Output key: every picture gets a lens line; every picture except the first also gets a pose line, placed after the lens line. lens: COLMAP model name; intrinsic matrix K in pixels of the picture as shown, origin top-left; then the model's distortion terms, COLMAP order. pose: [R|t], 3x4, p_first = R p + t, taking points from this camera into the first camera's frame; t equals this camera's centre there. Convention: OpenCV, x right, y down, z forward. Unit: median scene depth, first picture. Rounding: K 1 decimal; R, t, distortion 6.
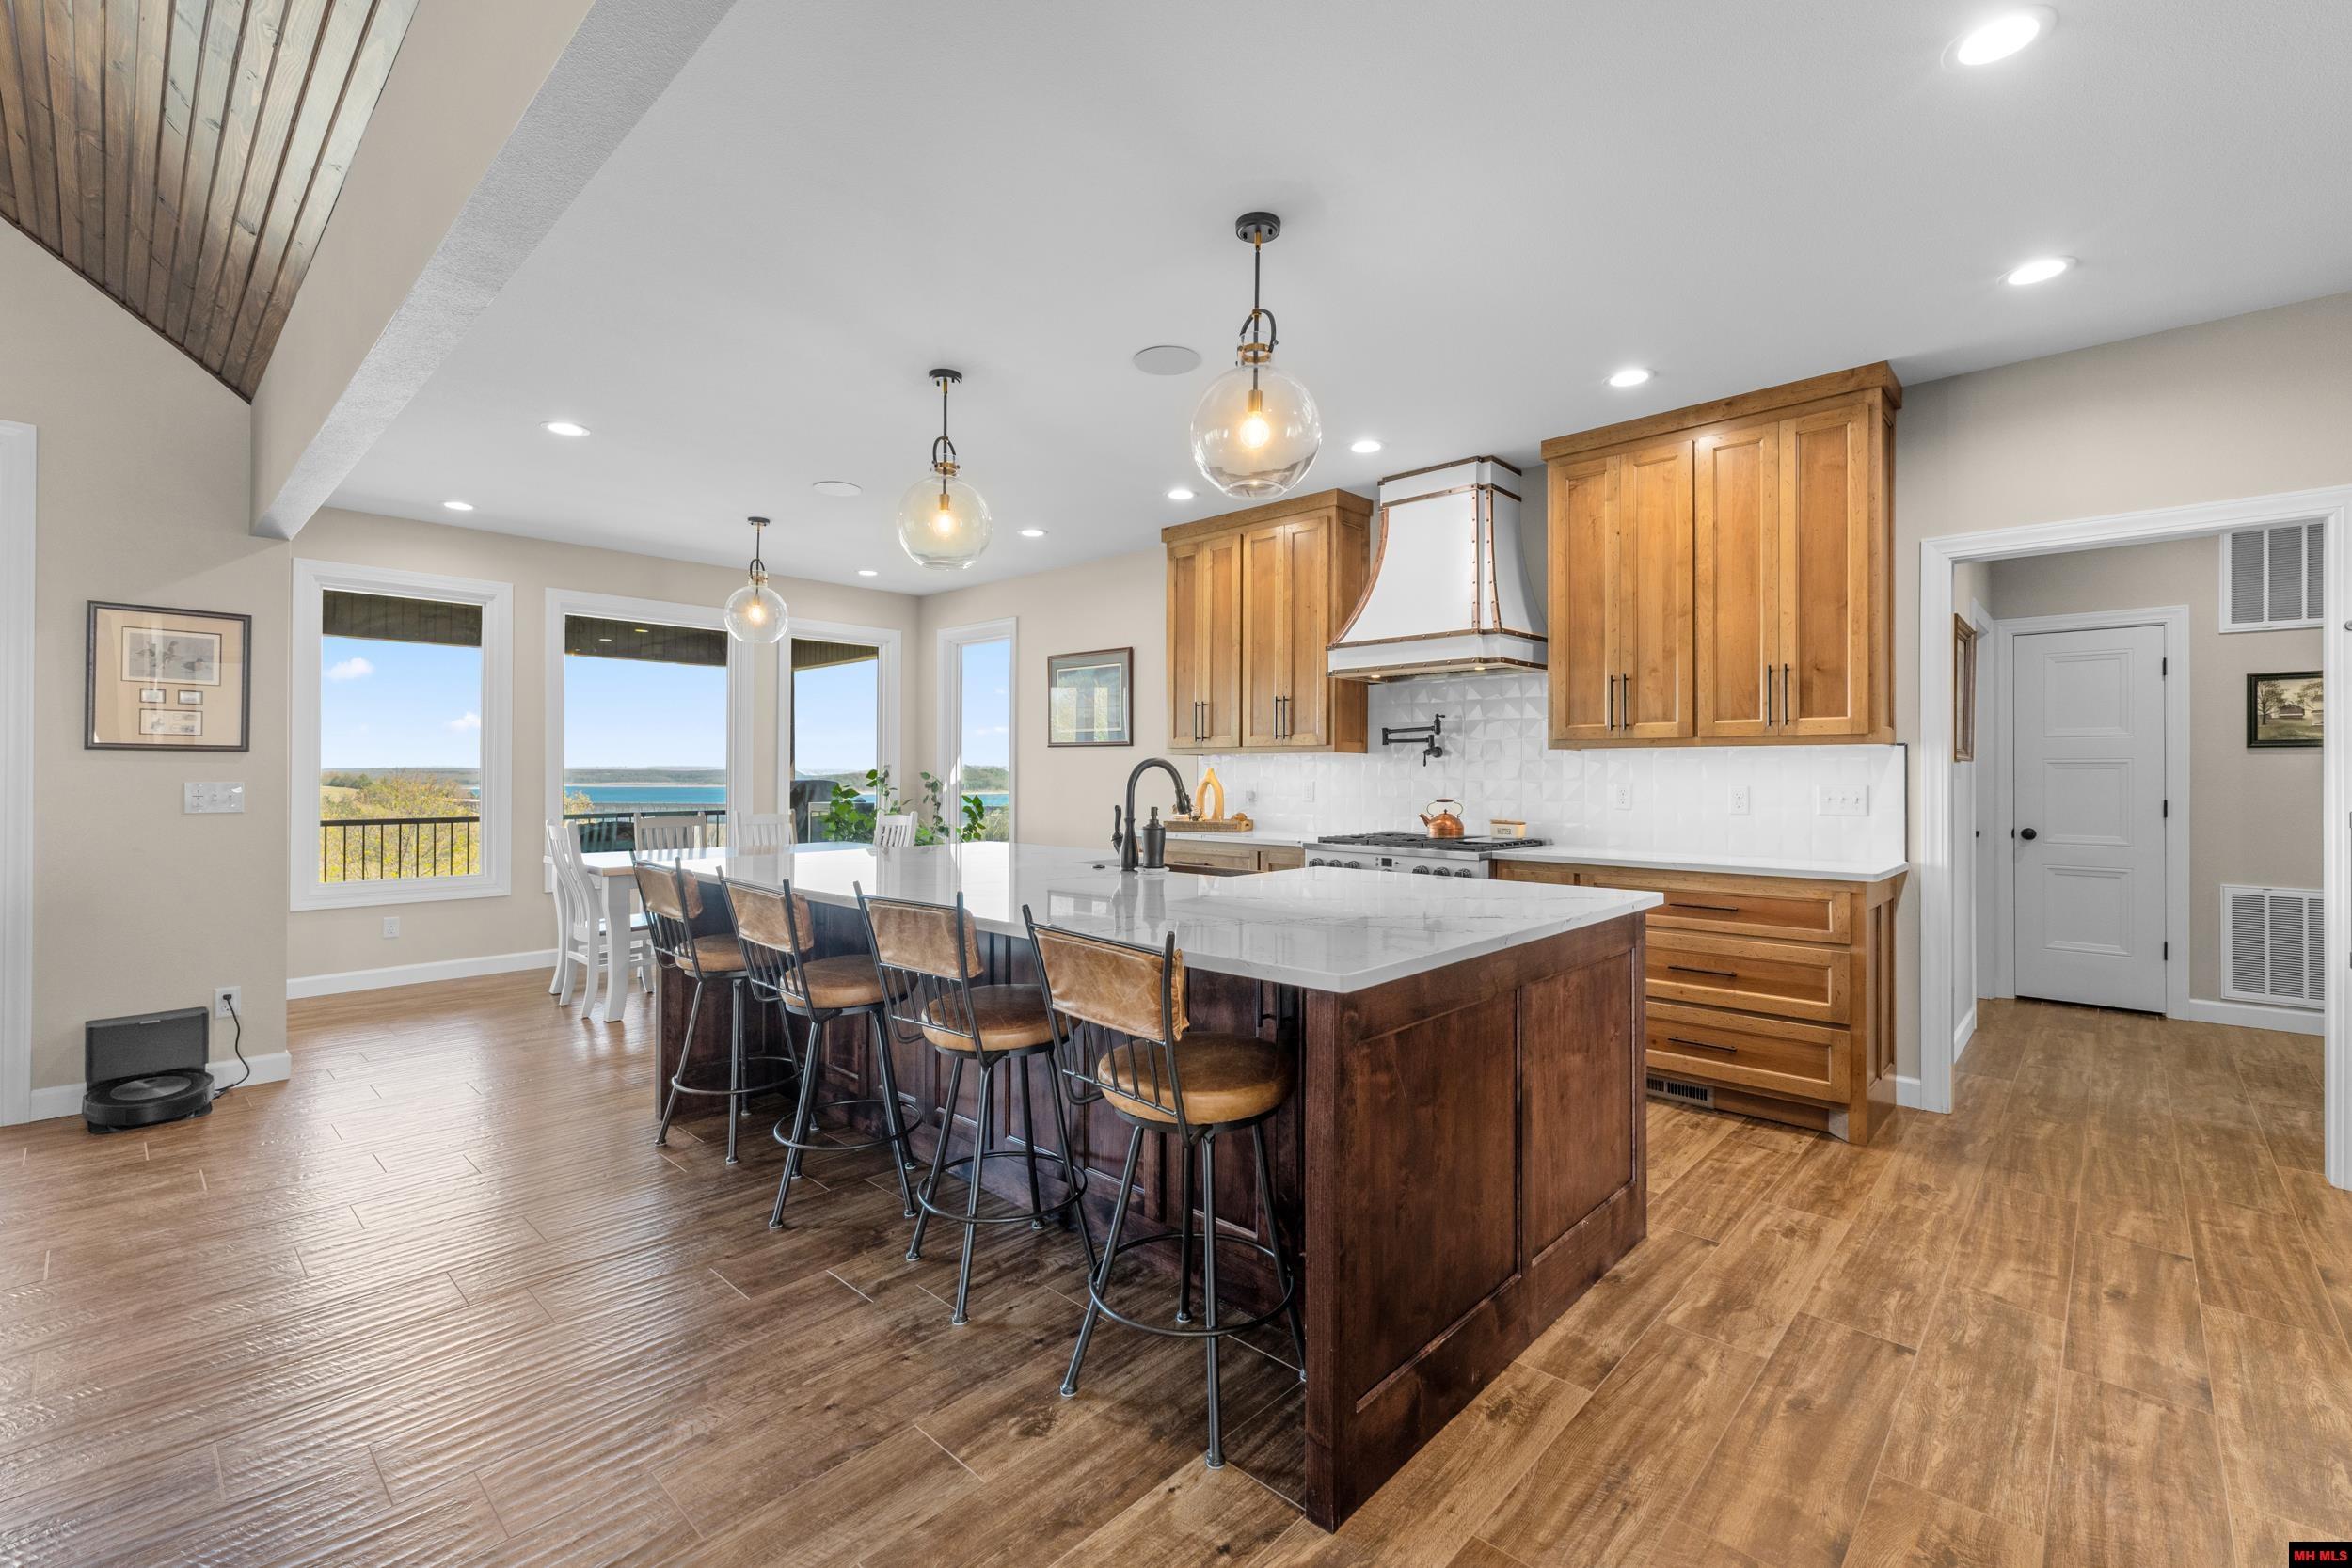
lens RADIAL K [[999.7, 0, 1183.0], [0, 999.7, 774.4], [0, 0, 1]] dist [0.013505, -0.000088]
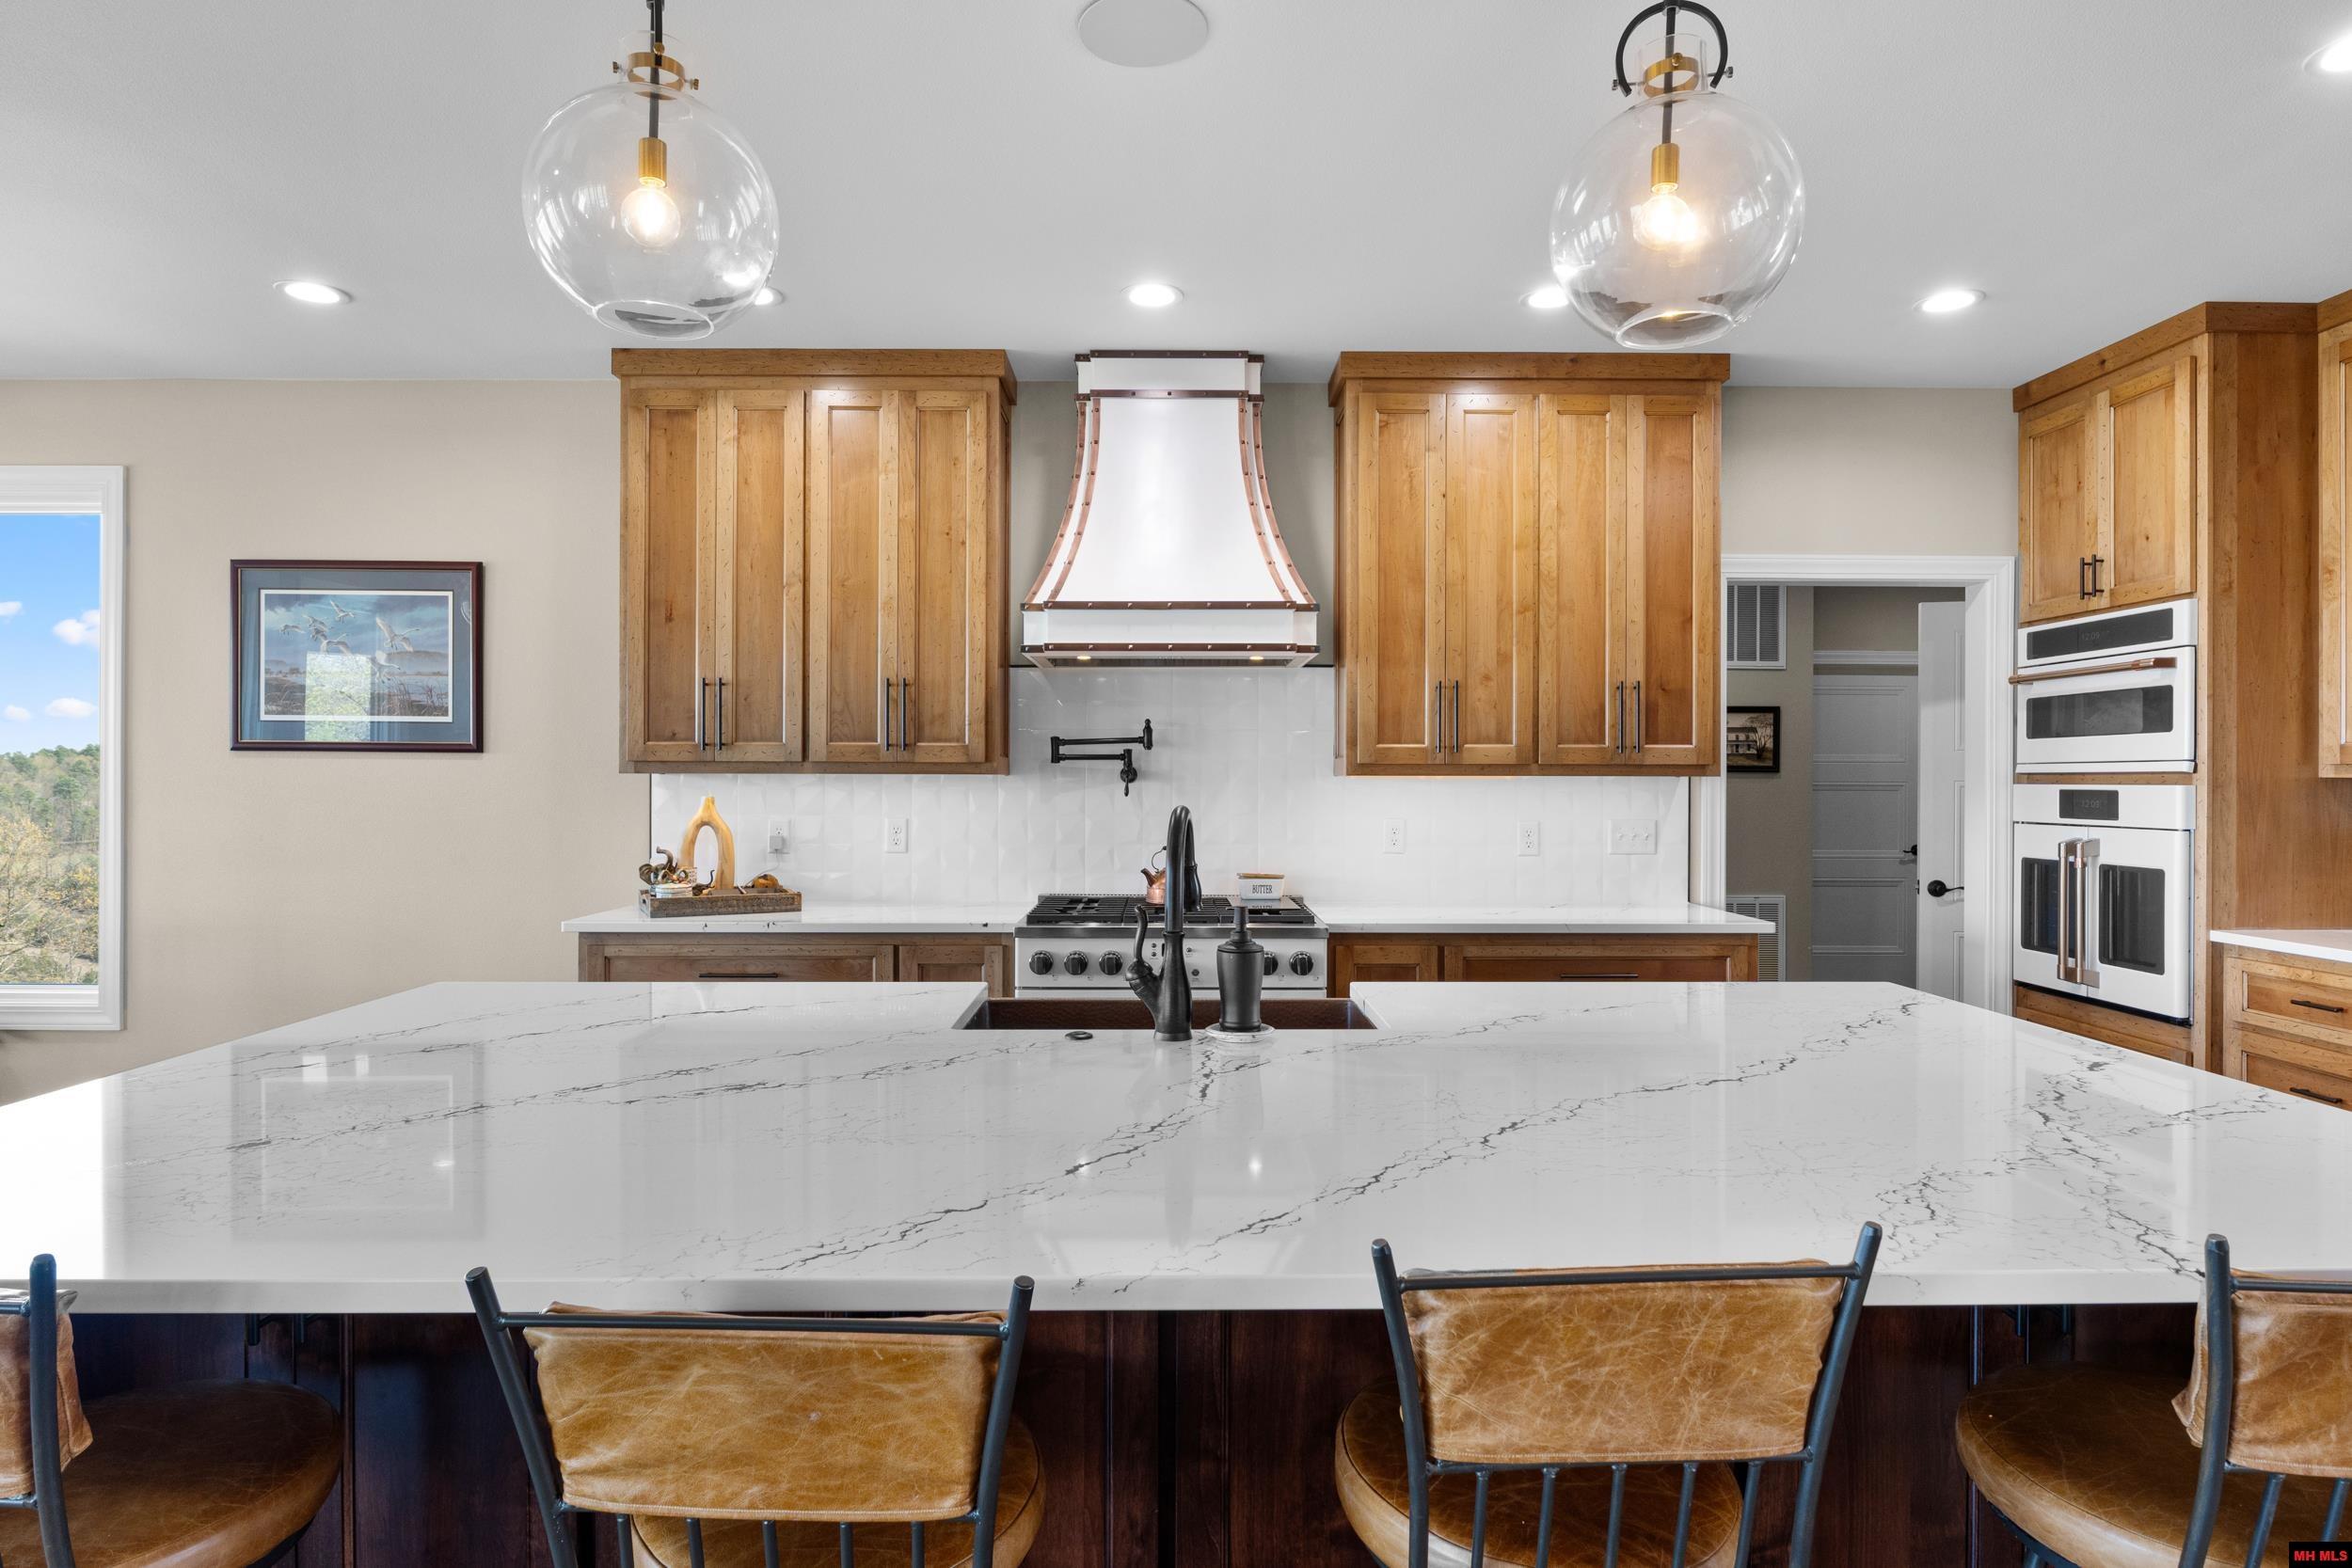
lens RADIAL K [[1290.8, 0, 1176.0], [0, 1290.8, 784.0], [0, 0, 1]] dist [-0.004343, -0.000156]
pose [[0.727782, 0.002661, 0.685803, -0.379118], [-0.000563, 0.999994, -0.003283, -0.016286], [-0.685808, 0.002004, 0.727780, 0.411812]]
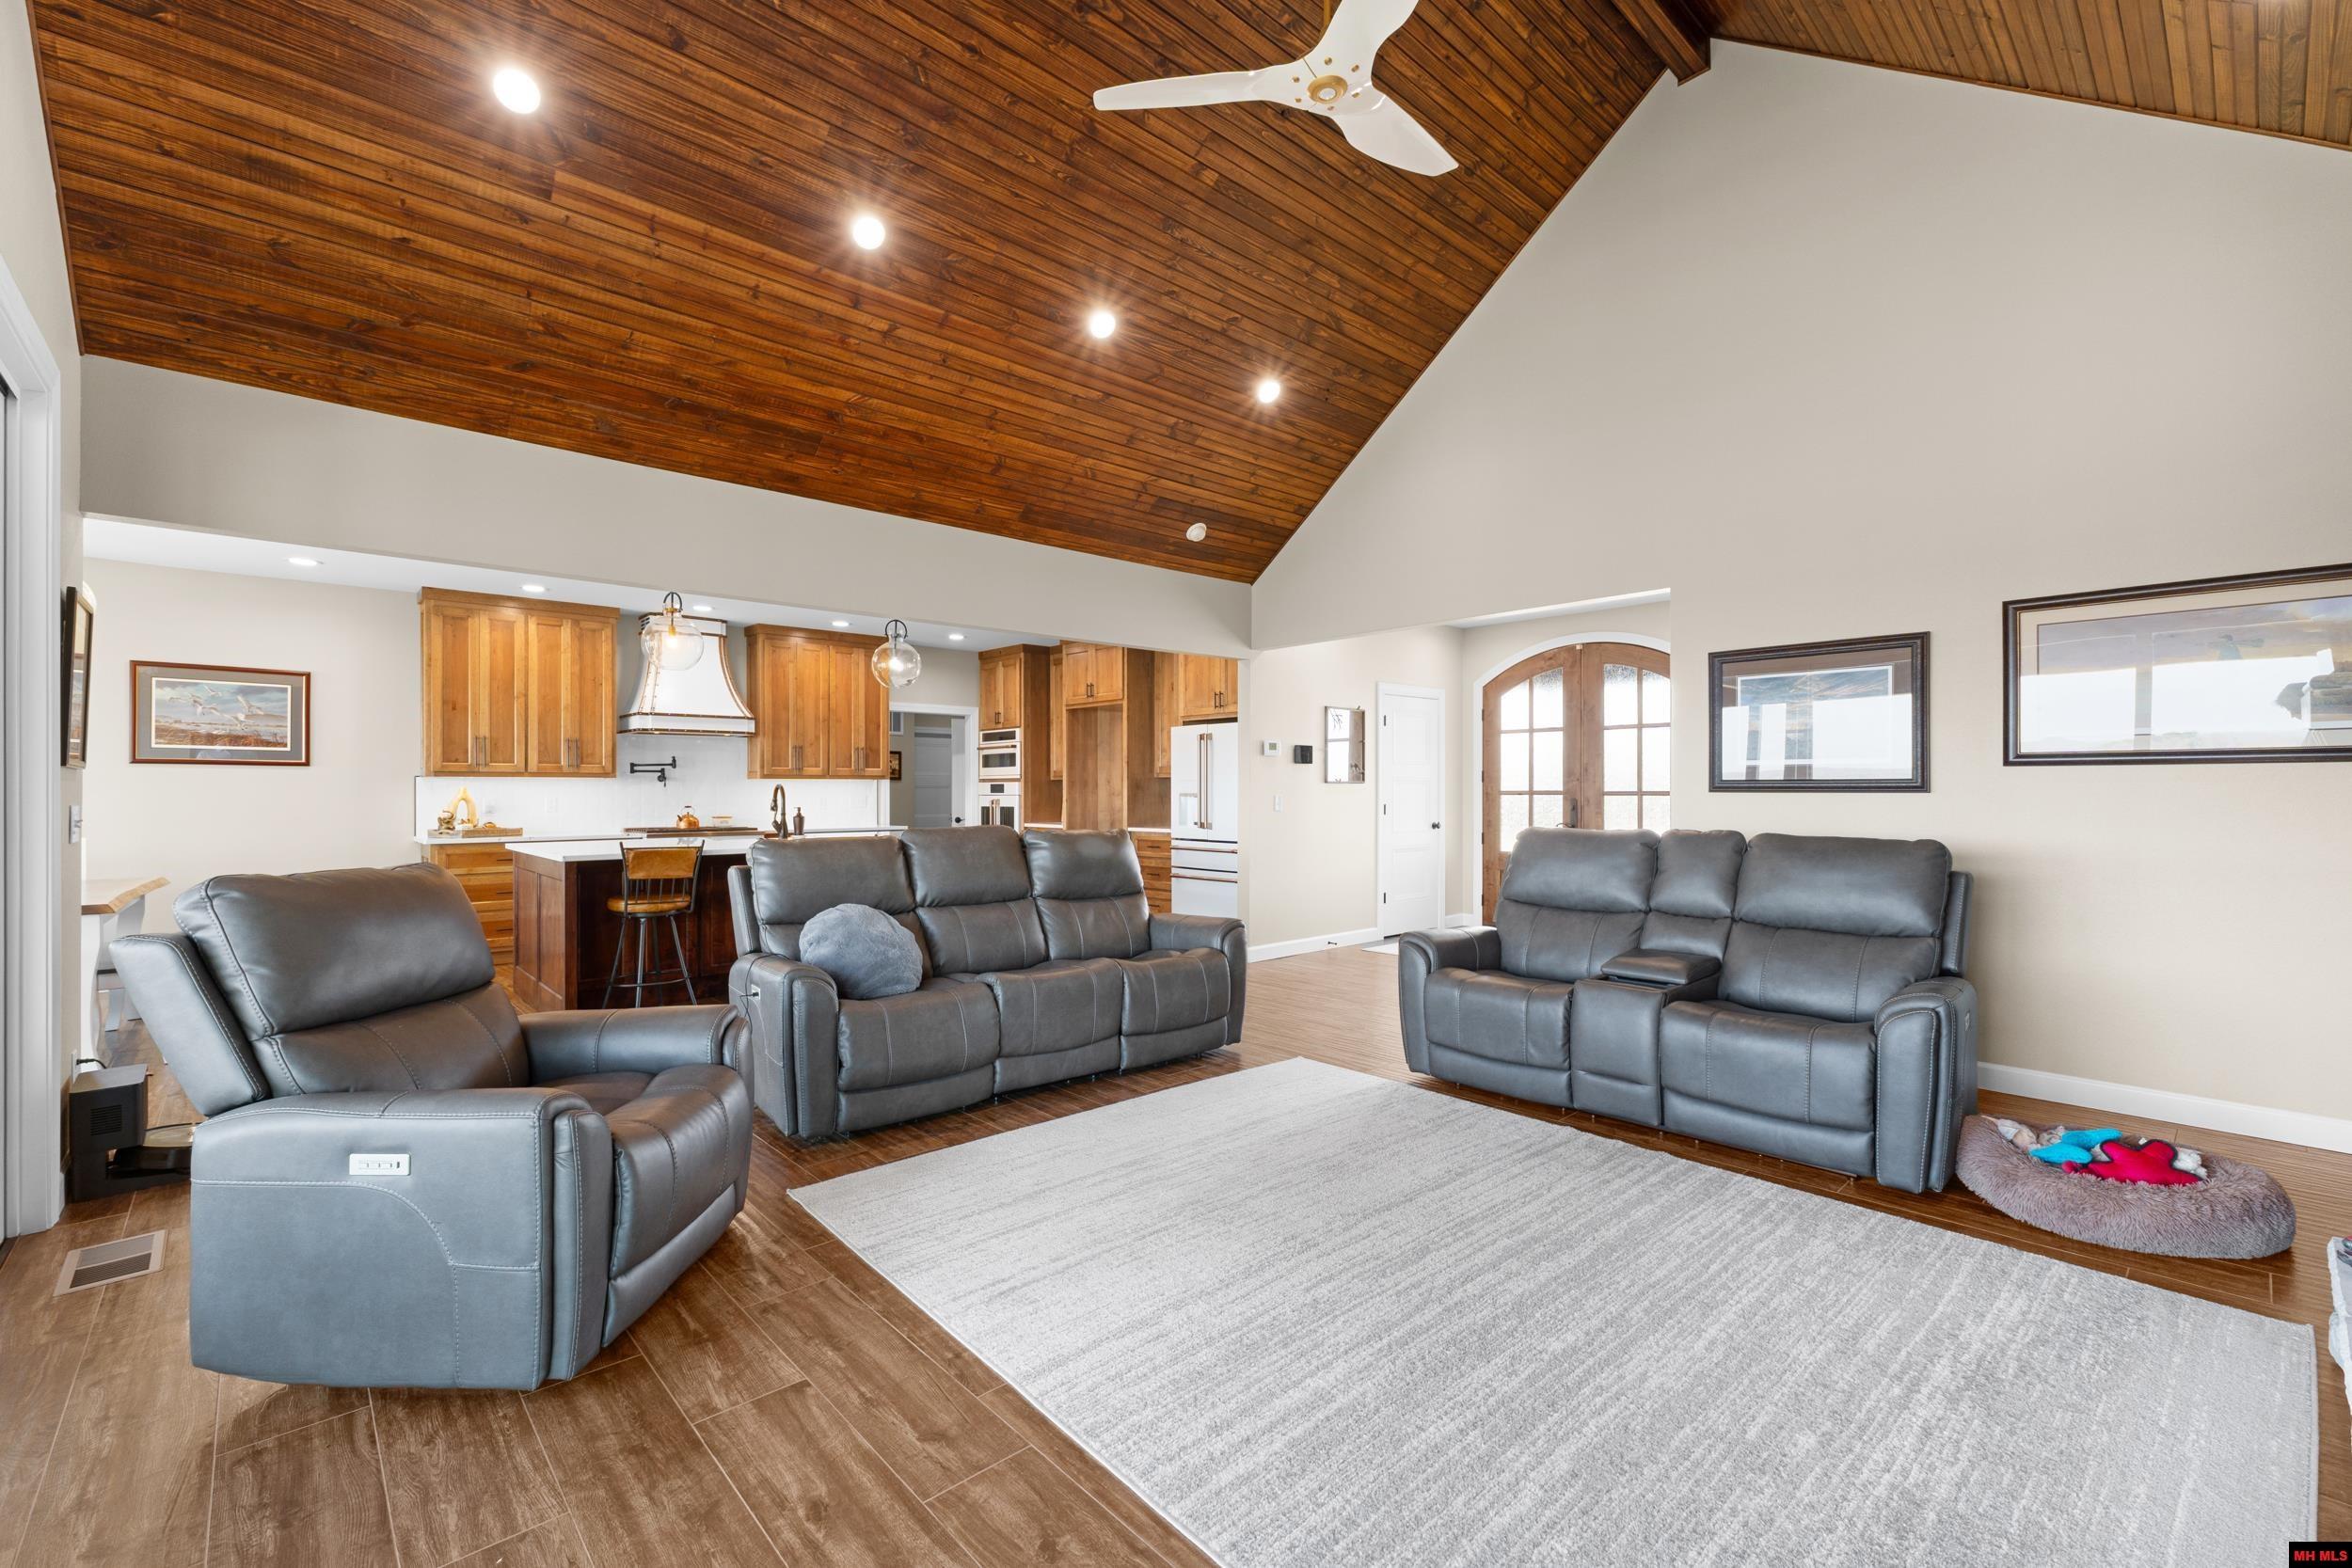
lens RADIAL K [[999.7, 0, 1183.0], [0, 999.7, 774.4], [0, 0, 1]] dist [0.013505, -0.000088]
pose [[0.080526, 0.019649, 0.996559, -1.584425], [0.008777, 0.999753, -0.020421, 0.014549], [-0.996714, 0.010391, 0.080334, 0.006175]]
